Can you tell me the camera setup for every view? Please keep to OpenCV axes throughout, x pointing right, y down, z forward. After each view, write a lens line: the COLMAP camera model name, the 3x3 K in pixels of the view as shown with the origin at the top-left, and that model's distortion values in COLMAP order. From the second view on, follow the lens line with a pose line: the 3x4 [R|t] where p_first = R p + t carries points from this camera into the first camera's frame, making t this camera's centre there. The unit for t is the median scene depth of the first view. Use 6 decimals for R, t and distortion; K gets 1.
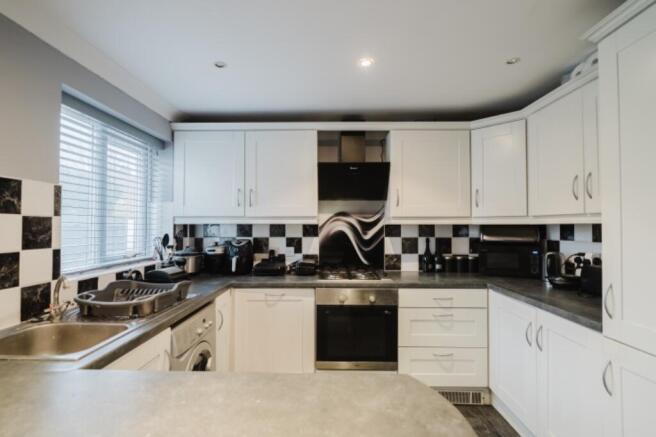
lens RADIAL K [[328.3, 0, 328.9], [0, 328.3, 219.7], [0, 0, 1]] dist [0.004354, 0.000506]
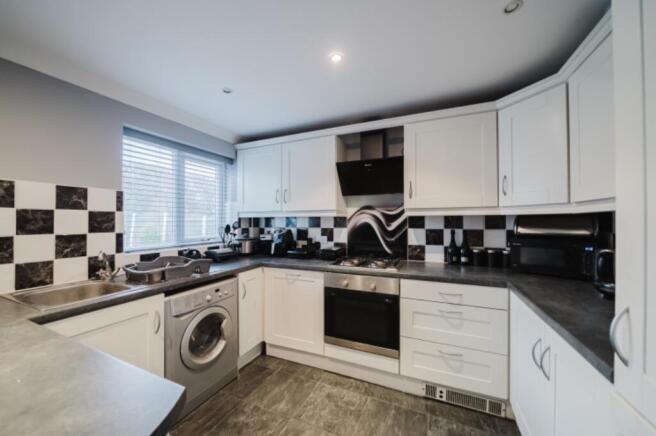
lens RADIAL K [[244.2, 0, 326.7], [0, 244.2, 219.3], [0, 0, 1]] dist [-0.008806, -0.000090]
pose [[0.914036, -0.006827, -0.405576, 0.293167], [0.011770, 0.999884, 0.009694, 0.015352], [0.405463, -0.013634, 0.914010, 0.213924]]
